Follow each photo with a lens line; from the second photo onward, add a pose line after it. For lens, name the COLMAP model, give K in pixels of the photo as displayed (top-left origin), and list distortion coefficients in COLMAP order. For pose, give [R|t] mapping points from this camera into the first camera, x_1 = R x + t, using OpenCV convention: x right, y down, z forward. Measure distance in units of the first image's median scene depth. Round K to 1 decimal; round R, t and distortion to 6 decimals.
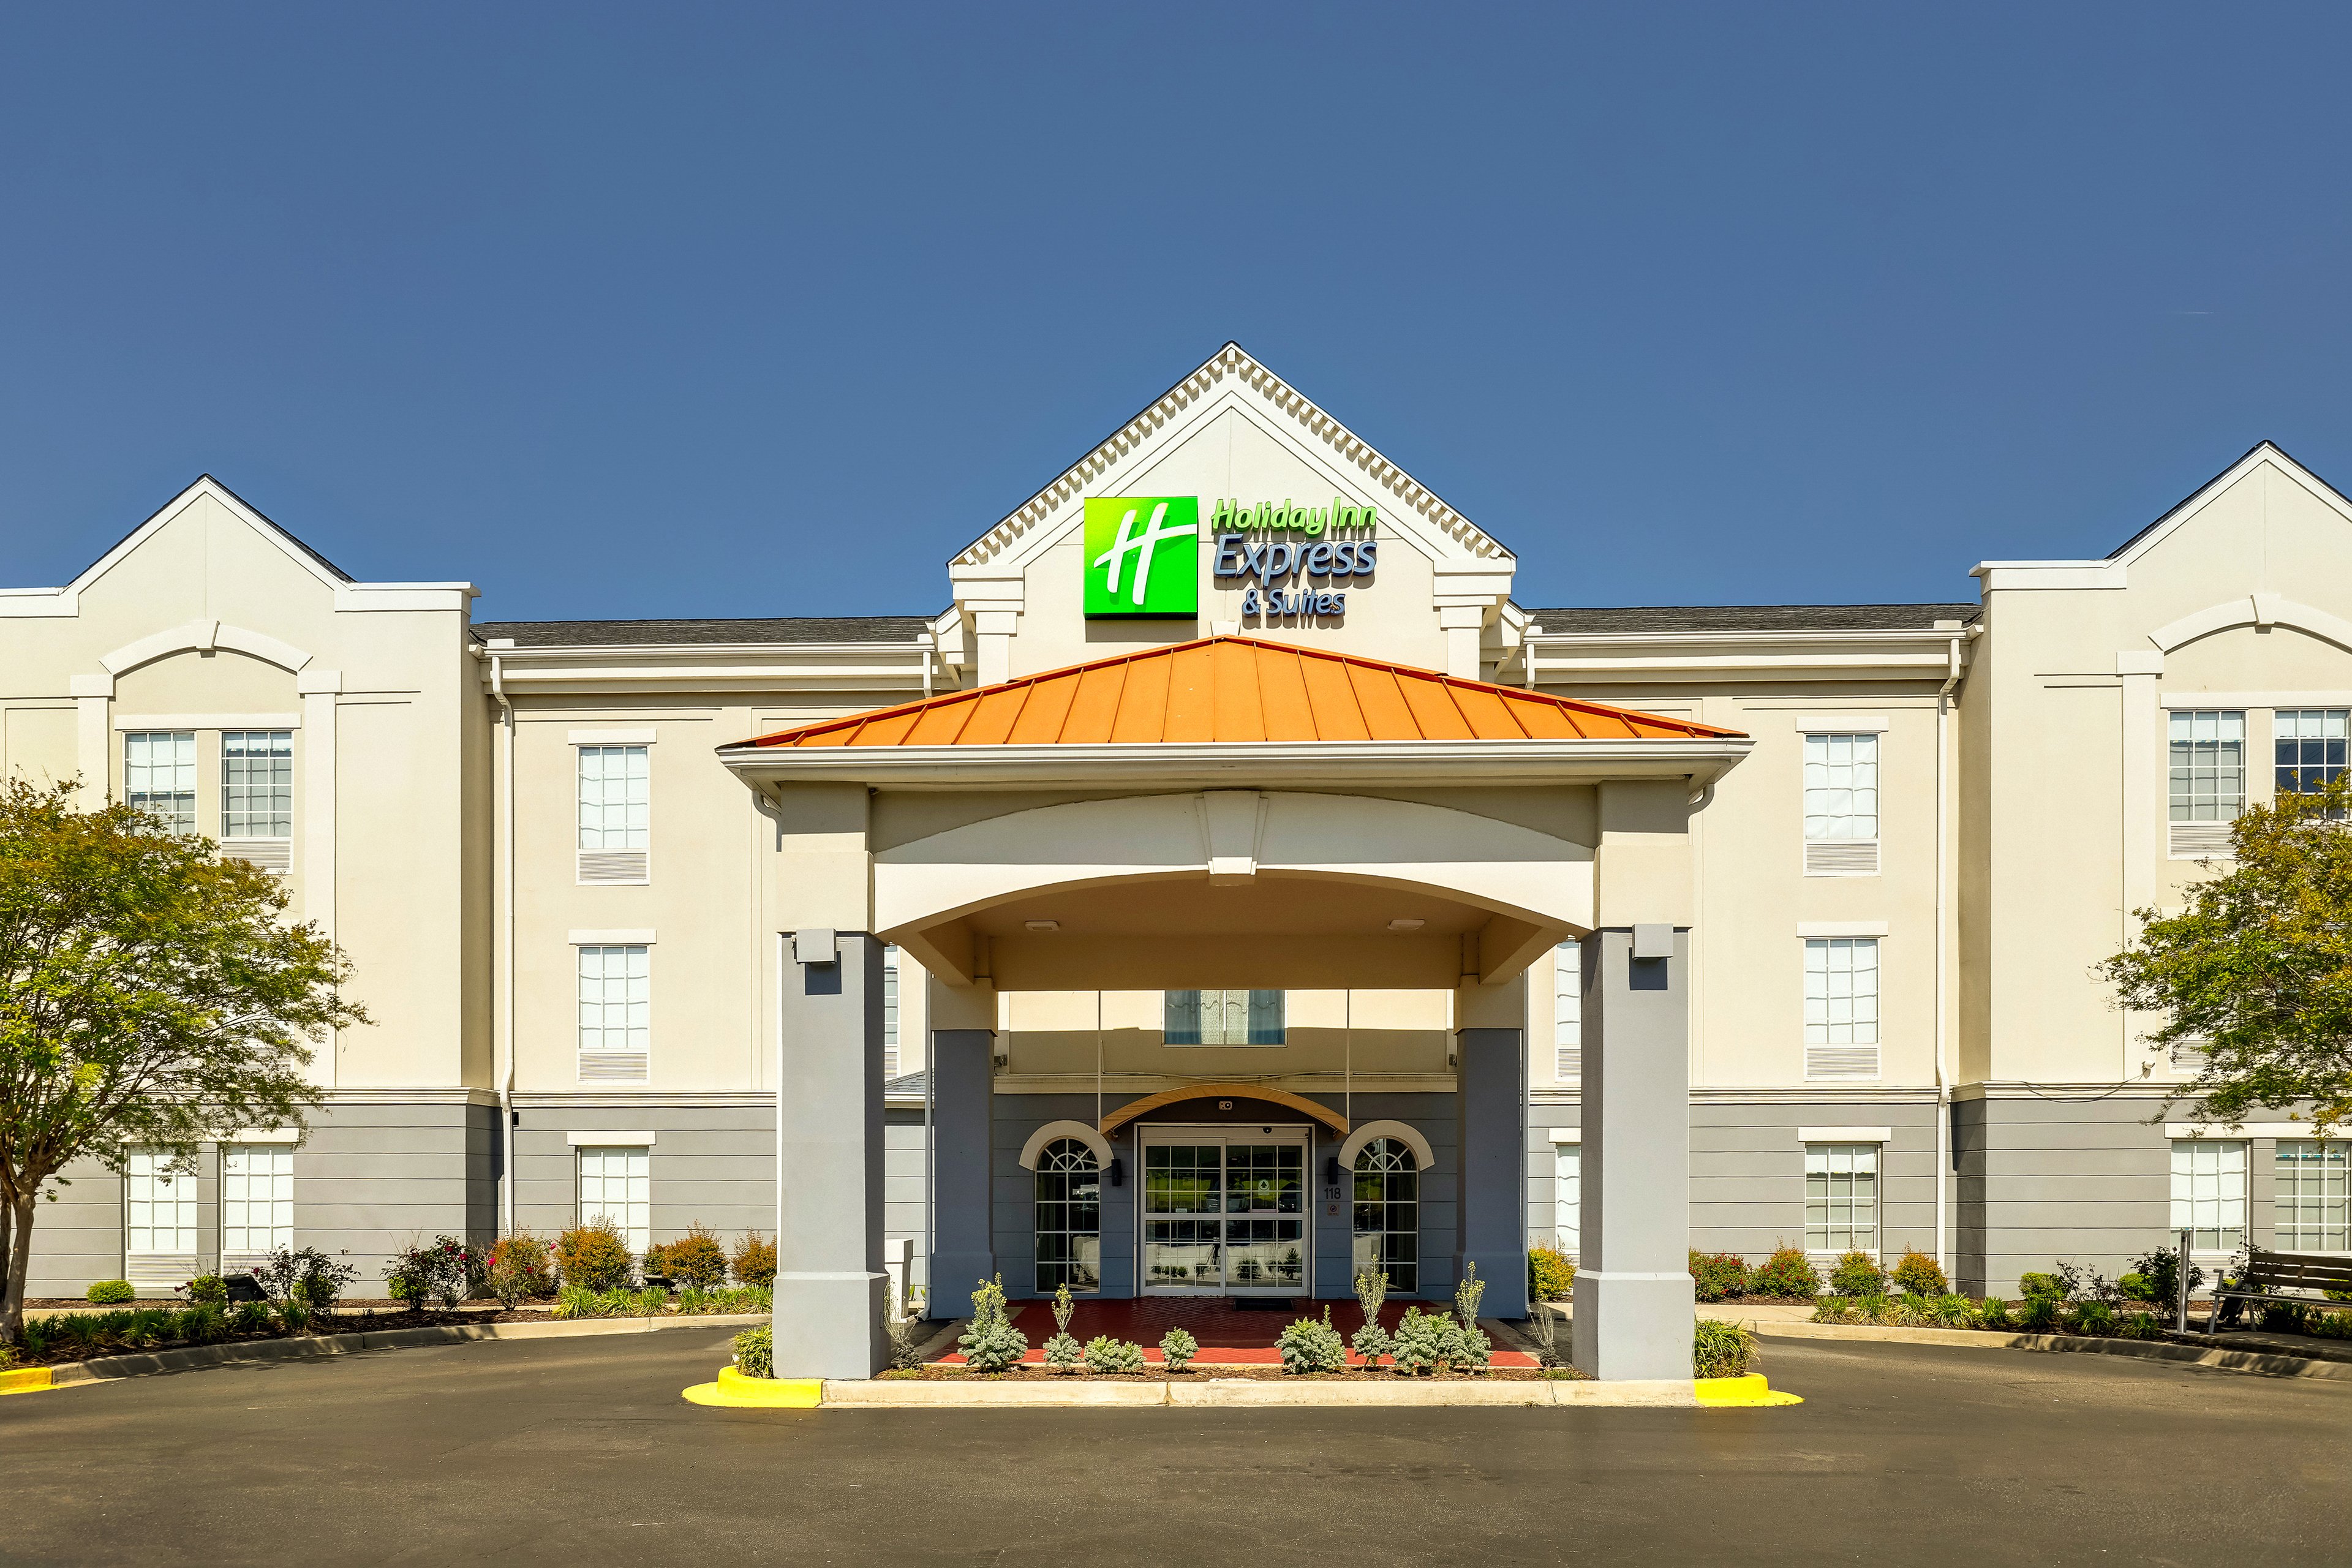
lens RADIAL K [[1459.9, 0, 1176.0], [0, 1459.9, 784.0], [0, 0, 1]] dist [-0.003316, 0.000214]
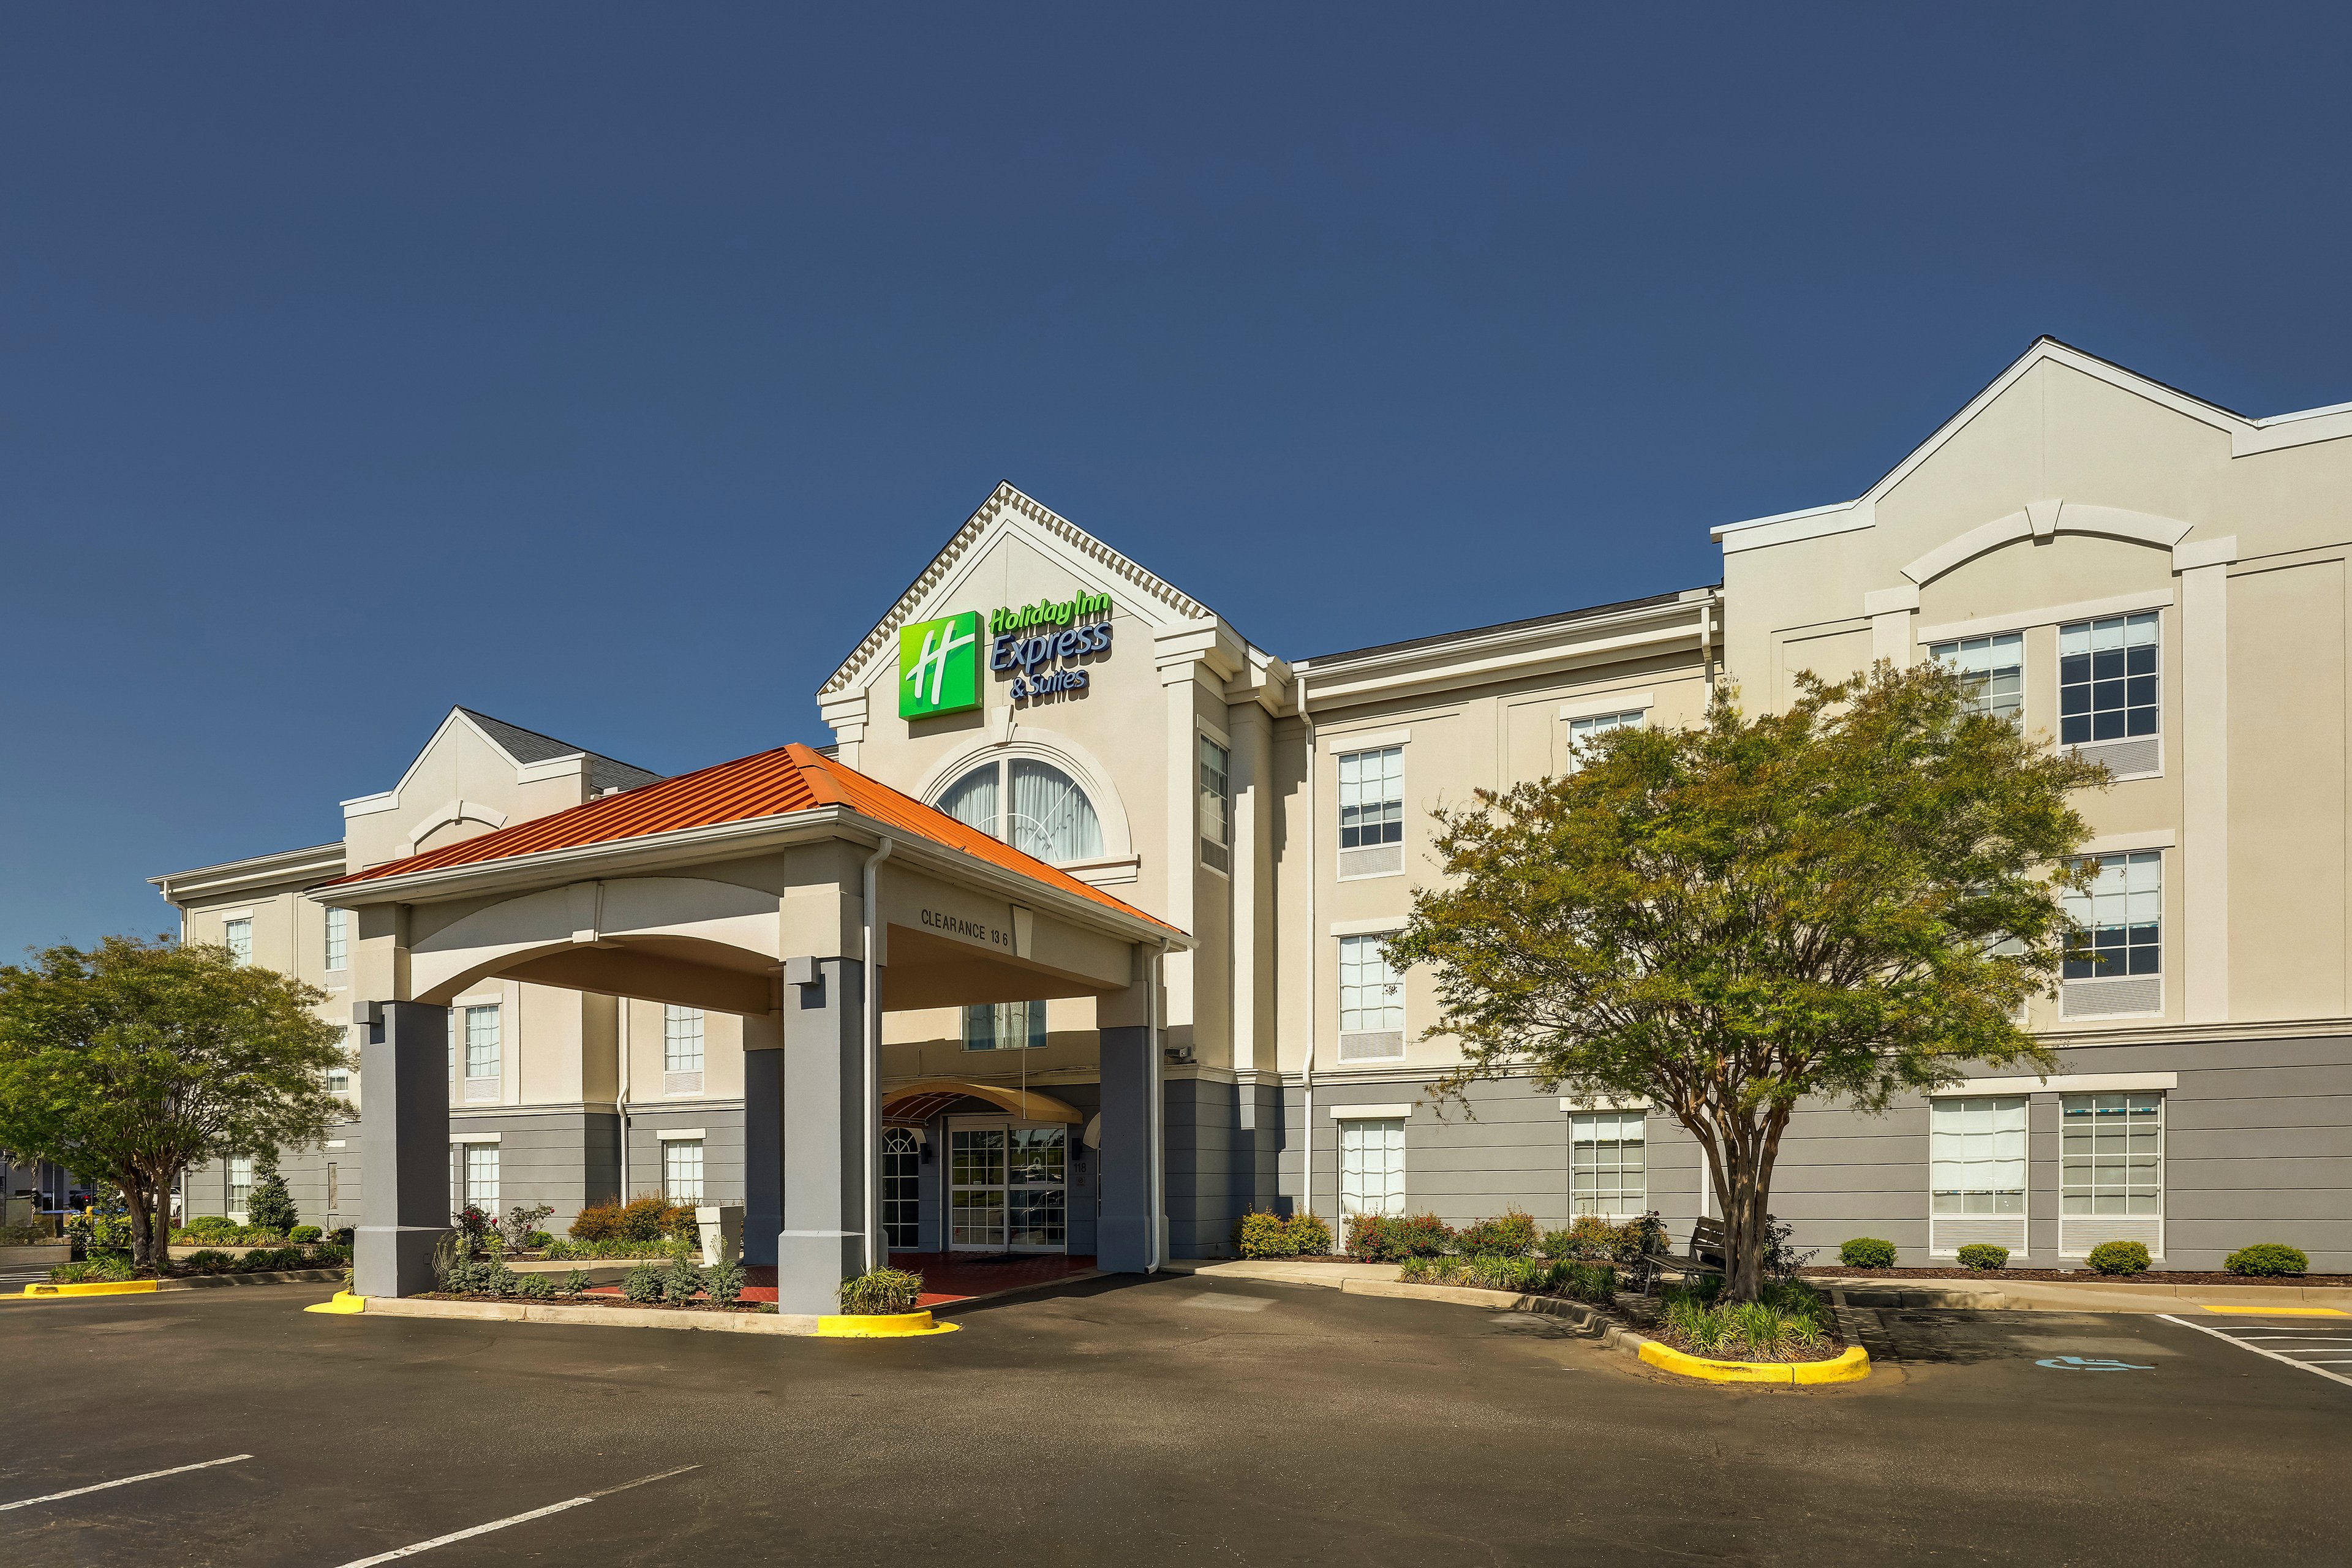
lens RADIAL K [[1292.0, 0, 1202.6], [0, 1292.0, 782.3], [0, 0, 1]] dist [-0.009712, -0.000960]
pose [[0.918654, -0.125327, -0.374656, 0.590028], [0.119205, 0.992081, -0.039573, 0.016263], [0.376649, -0.008307, 0.926319, 0.044721]]
